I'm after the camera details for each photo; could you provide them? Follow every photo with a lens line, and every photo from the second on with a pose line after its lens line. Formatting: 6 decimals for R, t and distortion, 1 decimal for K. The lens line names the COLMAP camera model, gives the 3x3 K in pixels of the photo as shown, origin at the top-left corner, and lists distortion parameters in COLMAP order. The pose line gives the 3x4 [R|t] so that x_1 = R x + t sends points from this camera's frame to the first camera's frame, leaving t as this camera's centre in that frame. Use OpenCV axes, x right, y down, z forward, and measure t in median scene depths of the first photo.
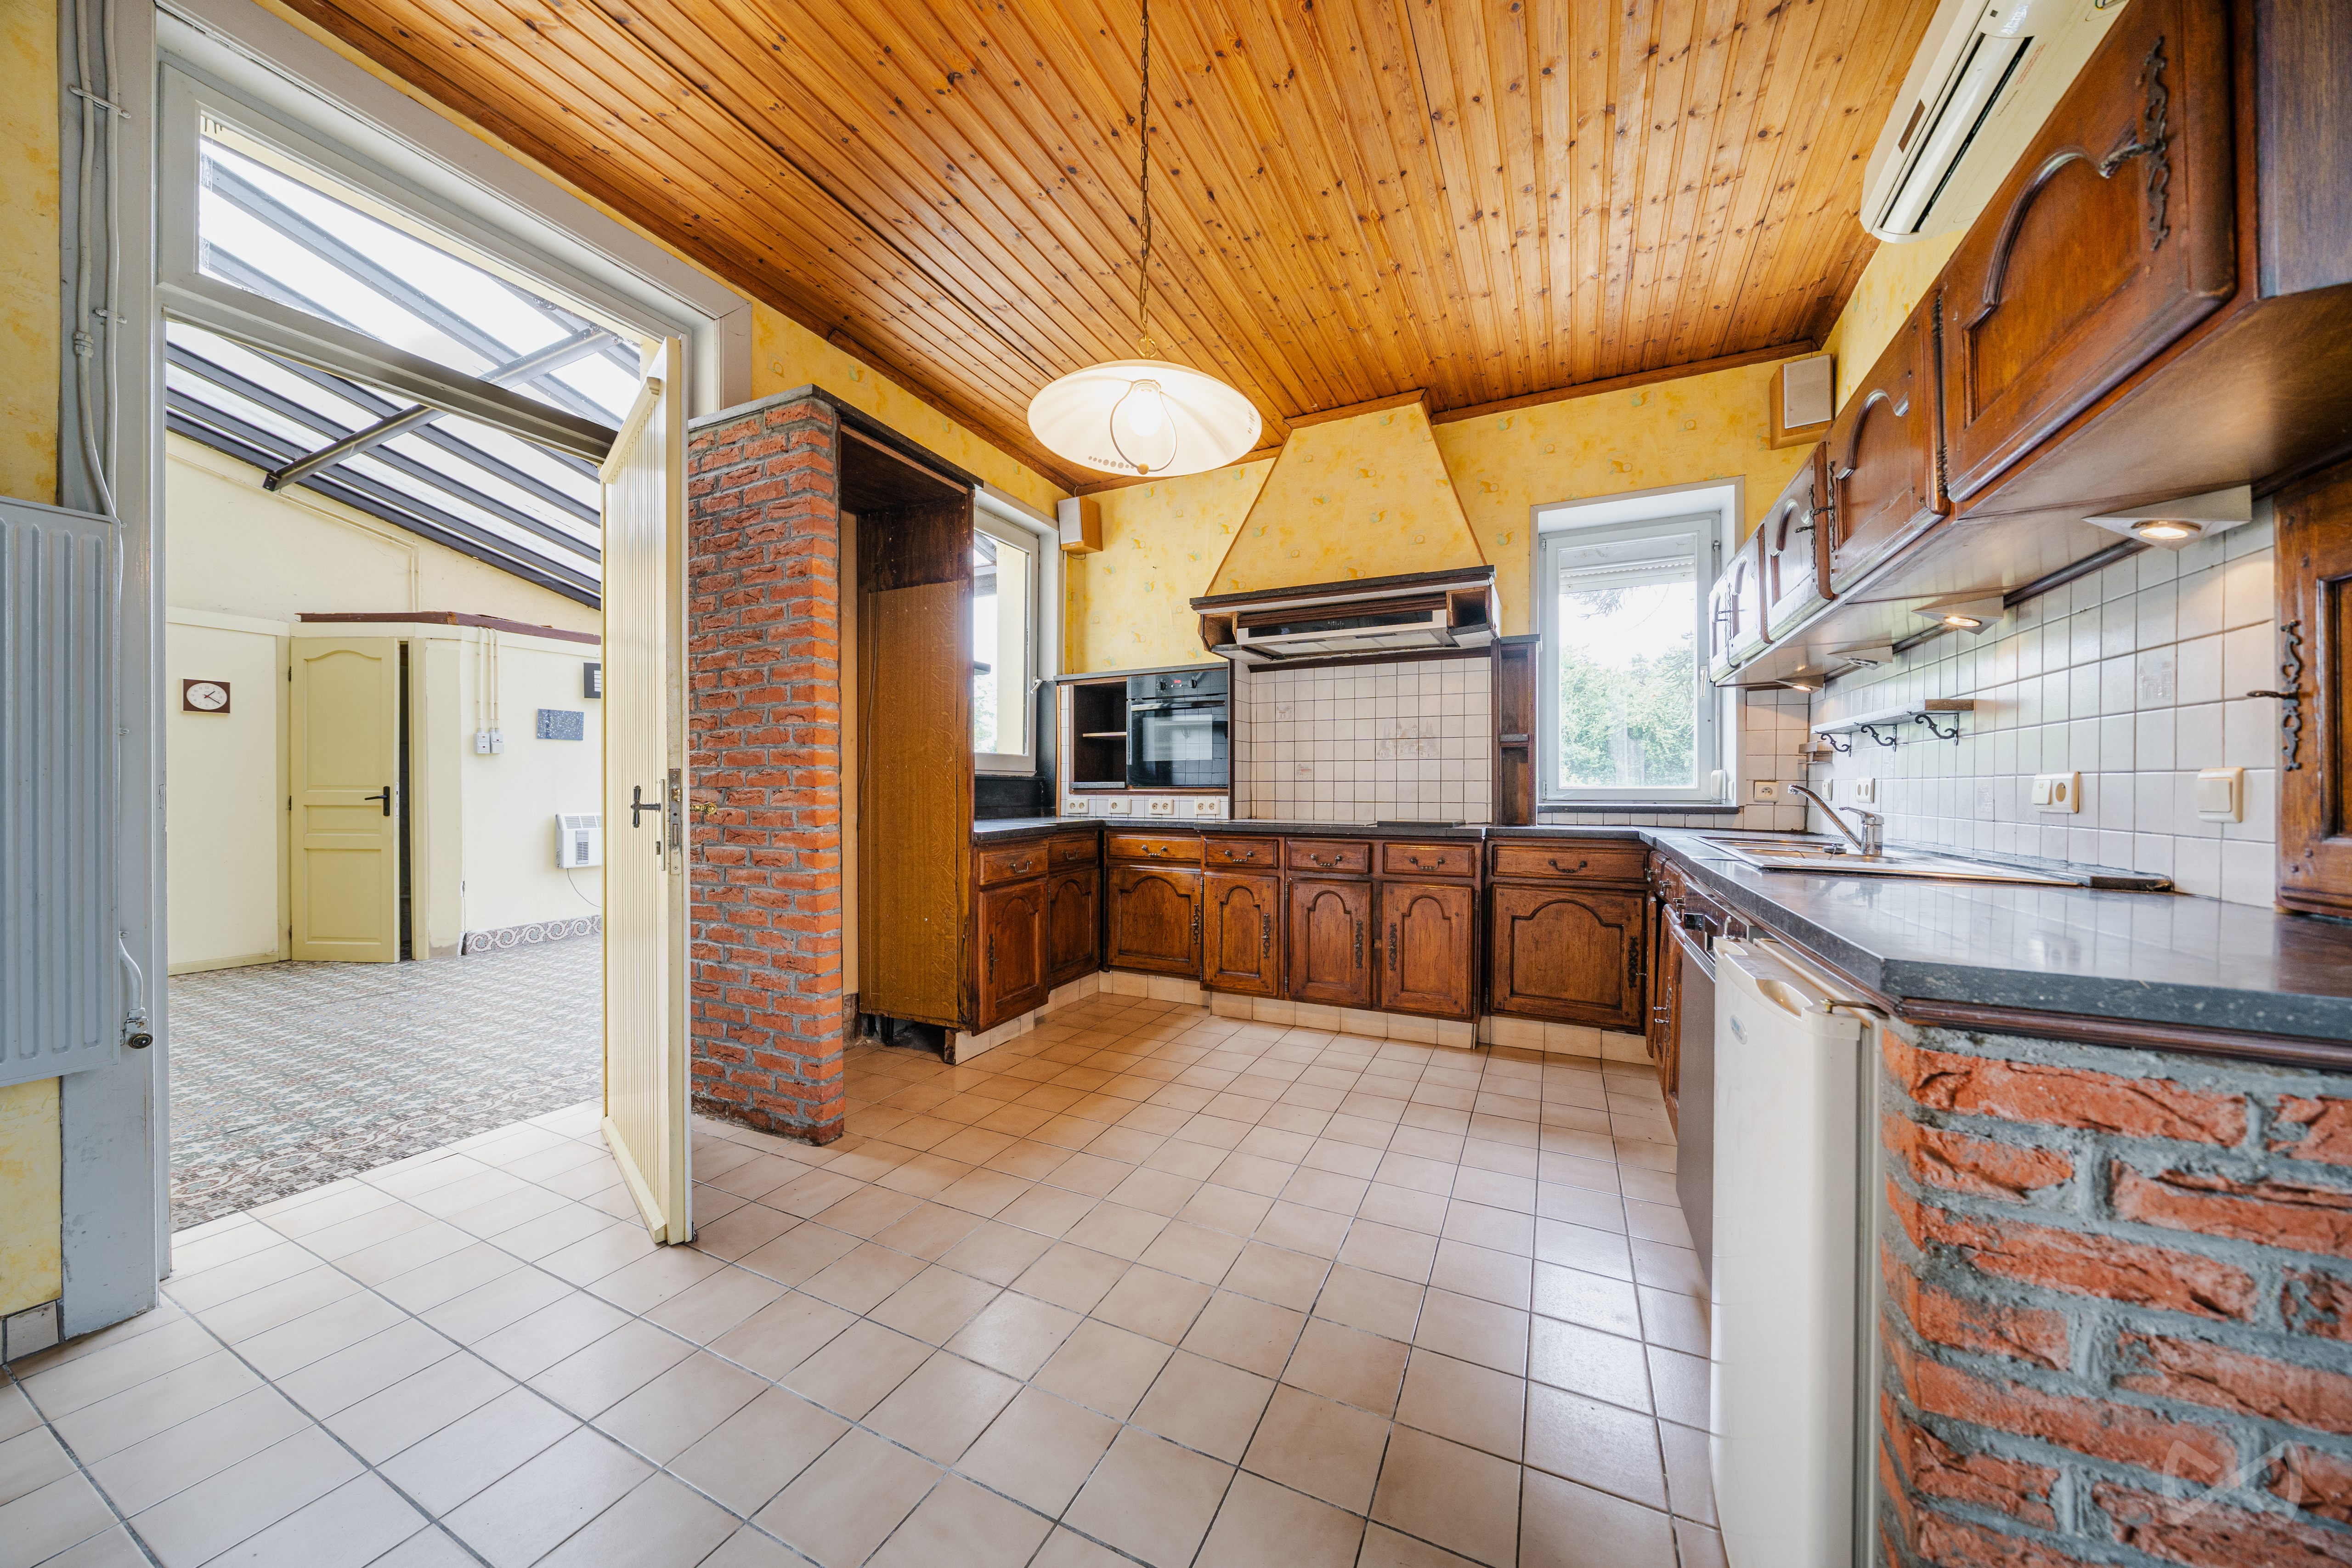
lens RADIAL K [[801.6, 0, 1164.6], [0, 801.6, 788.3], [0, 0, 1]] dist [-0.005058, -0.000363]
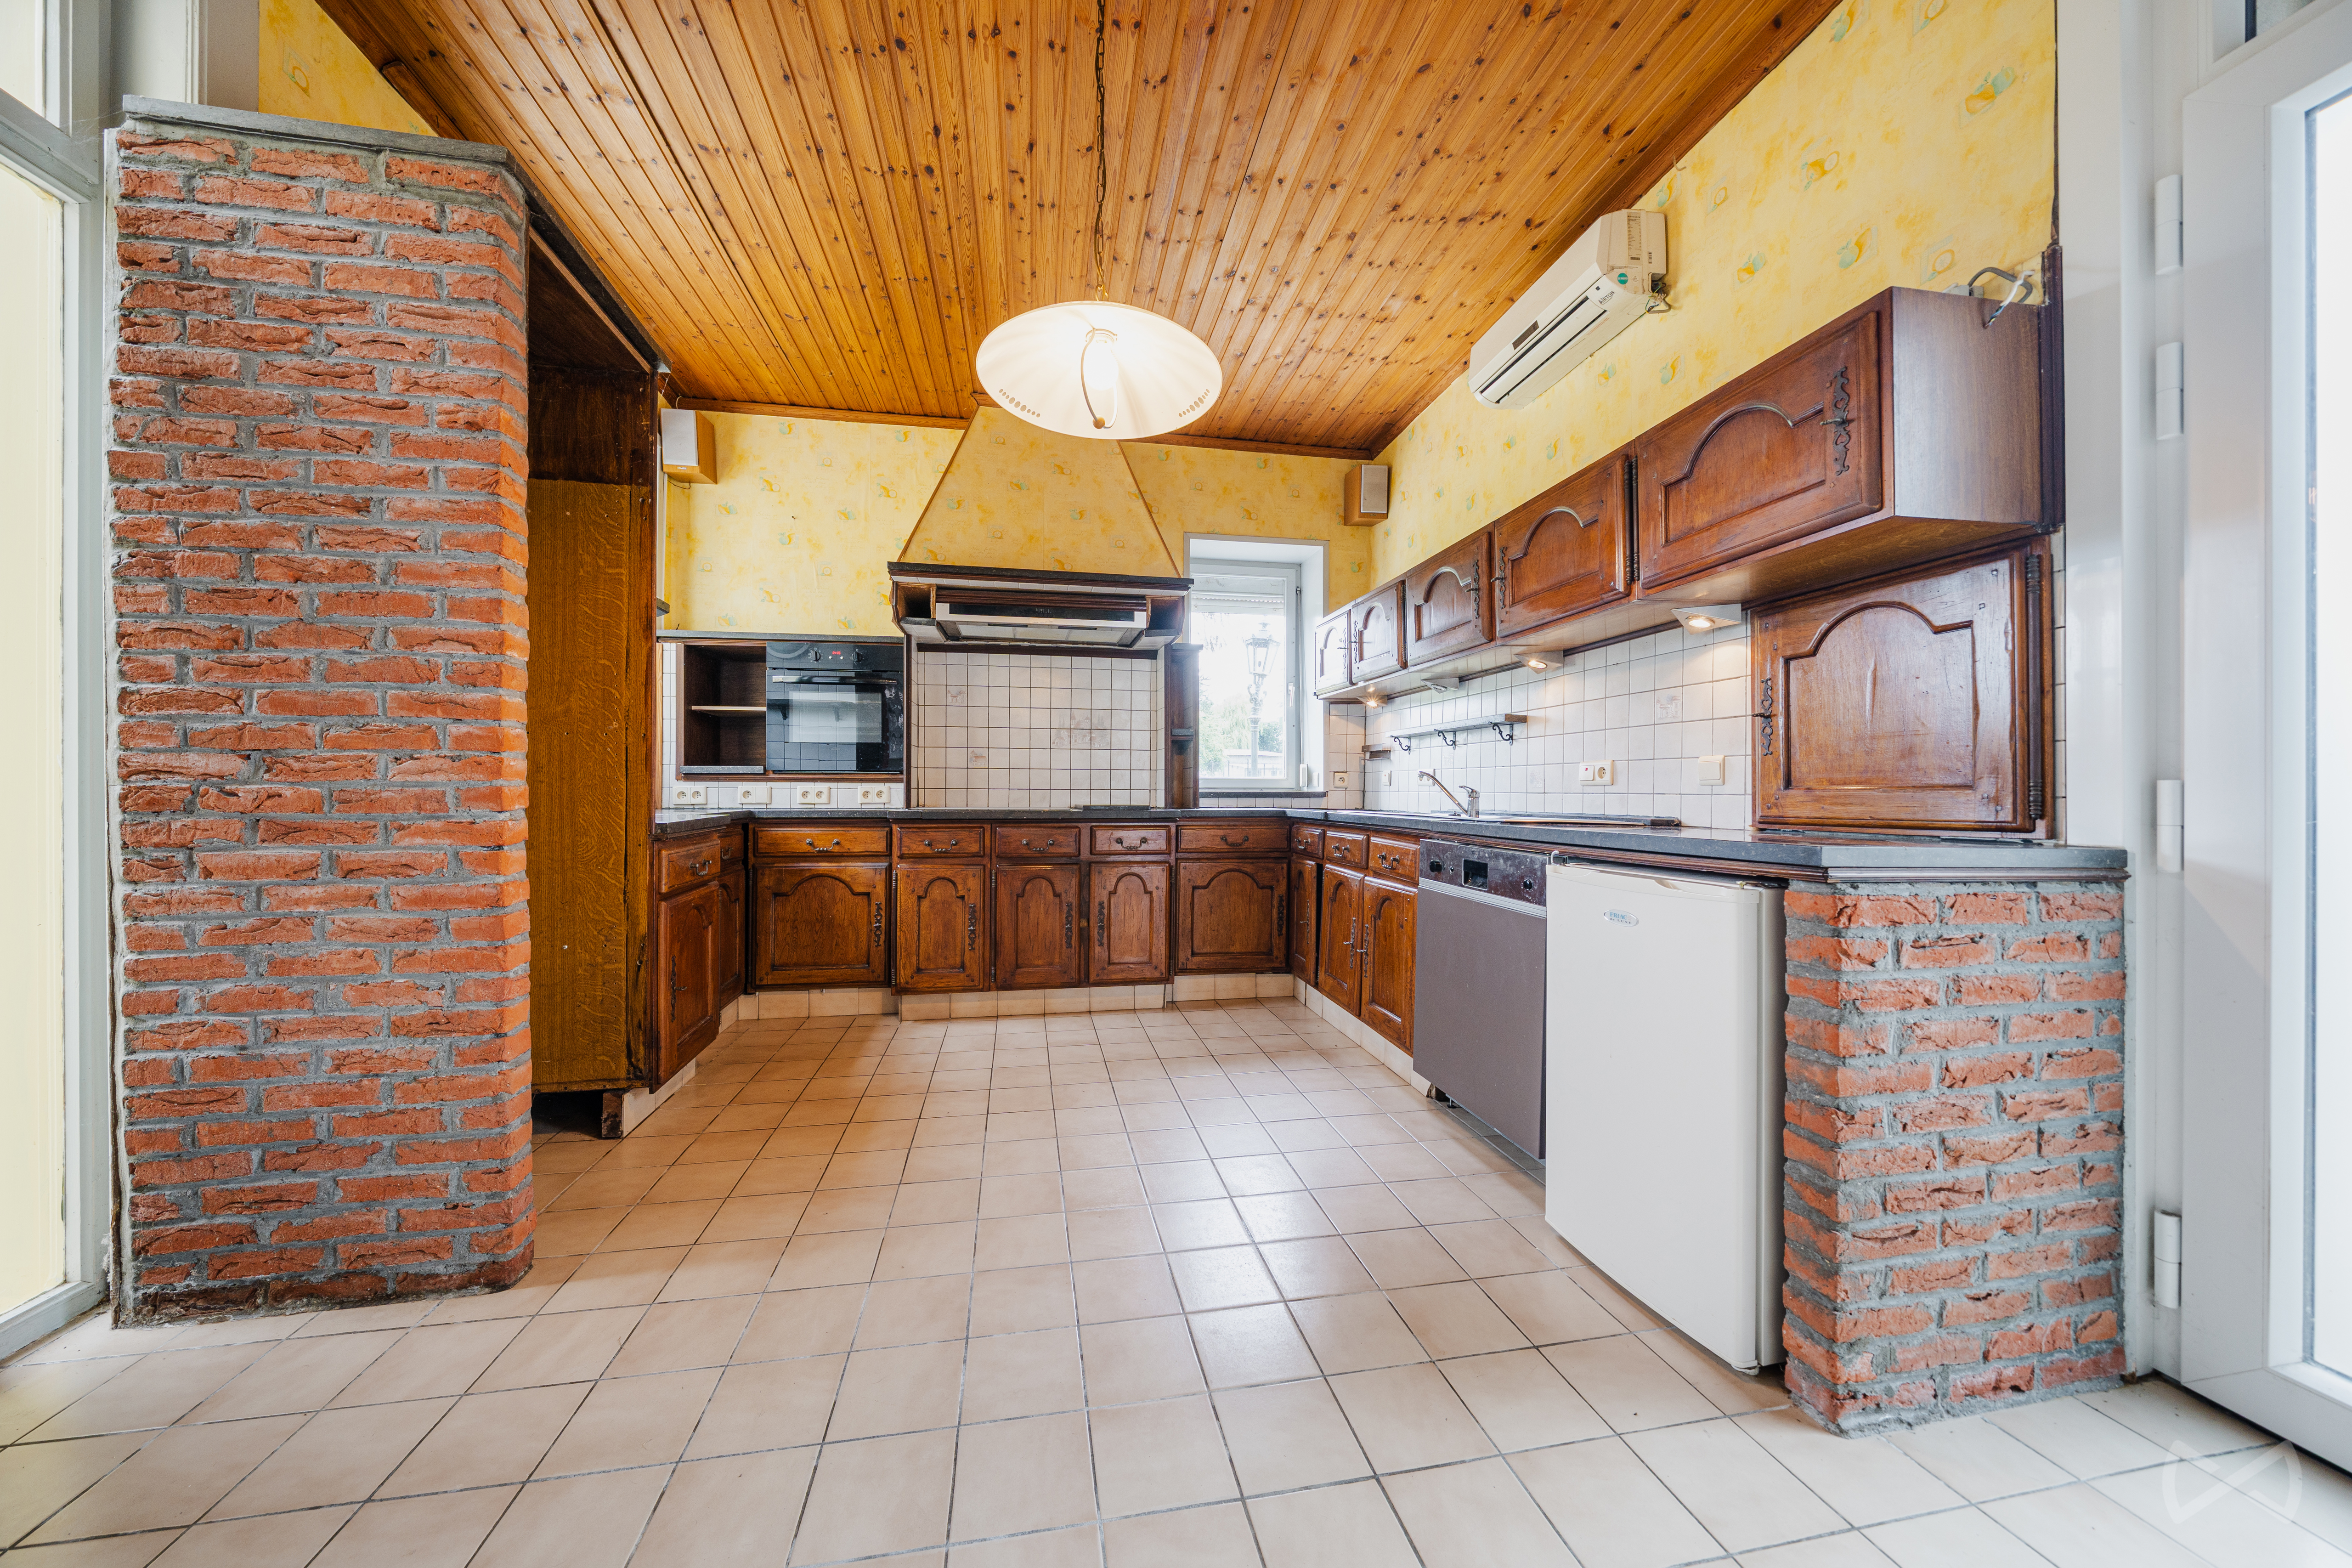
lens RADIAL K [[801.6, 0, 1171.5], [0, 801.6, 788.1], [0, 0, 1]] dist [-0.005058, -0.000363]
pose [[0.801180, 0.002818, 0.598417, -0.307955], [-0.002810, 0.999996, -0.000946, 0.021686], [-0.598417, -0.000924, 0.801184, 0.106890]]
